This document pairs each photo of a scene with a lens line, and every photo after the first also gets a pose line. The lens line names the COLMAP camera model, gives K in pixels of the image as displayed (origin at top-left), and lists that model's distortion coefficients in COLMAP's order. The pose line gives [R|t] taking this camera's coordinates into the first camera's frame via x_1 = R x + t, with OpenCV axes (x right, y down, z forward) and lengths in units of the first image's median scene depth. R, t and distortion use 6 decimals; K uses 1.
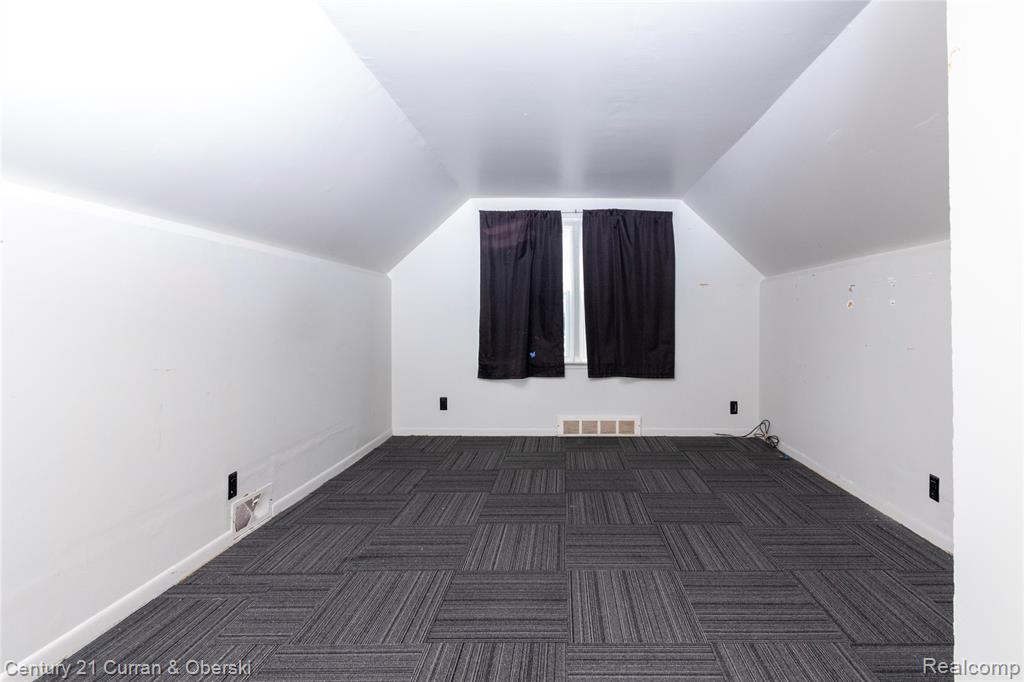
lens RADIAL K [[472.2, 0, 563.7], [0, 472.2, 317.7], [0, 0, 1]] dist [-0.001491, 0.000102]
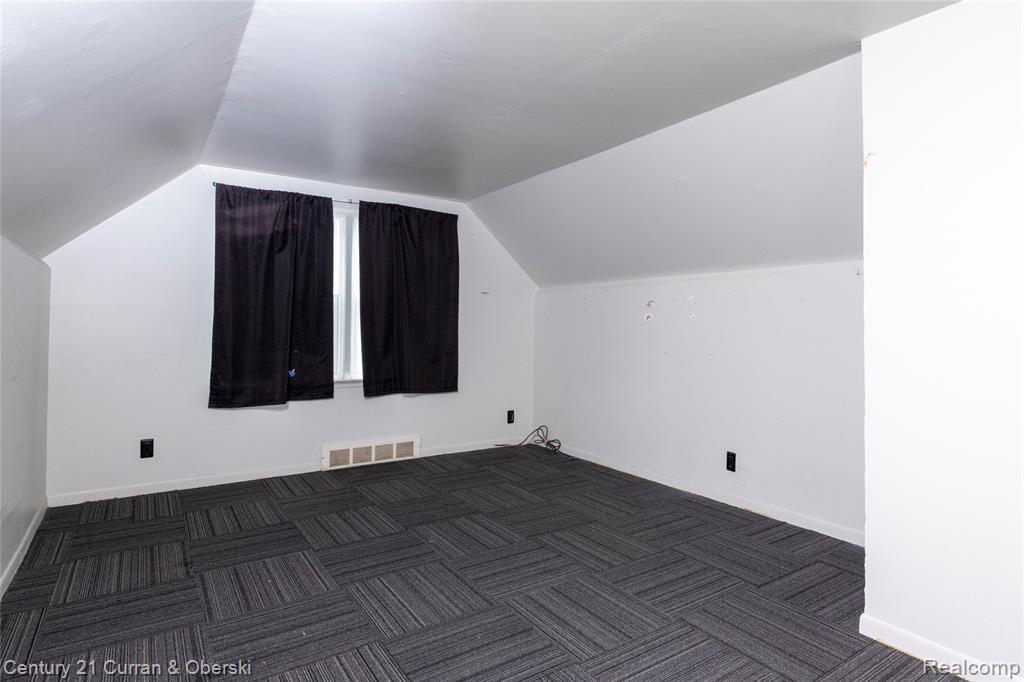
lens RADIAL K [[540.7, 0, 483.9], [0, 540.7, 316.5], [0, 0, 1]] dist [-0.002543, 0.000486]
pose [[0.844654, 0.009841, 0.535223, -0.302427], [-0.004253, 0.999923, -0.011673, -0.008436], [-0.535296, 0.007583, 0.844630, 0.056730]]
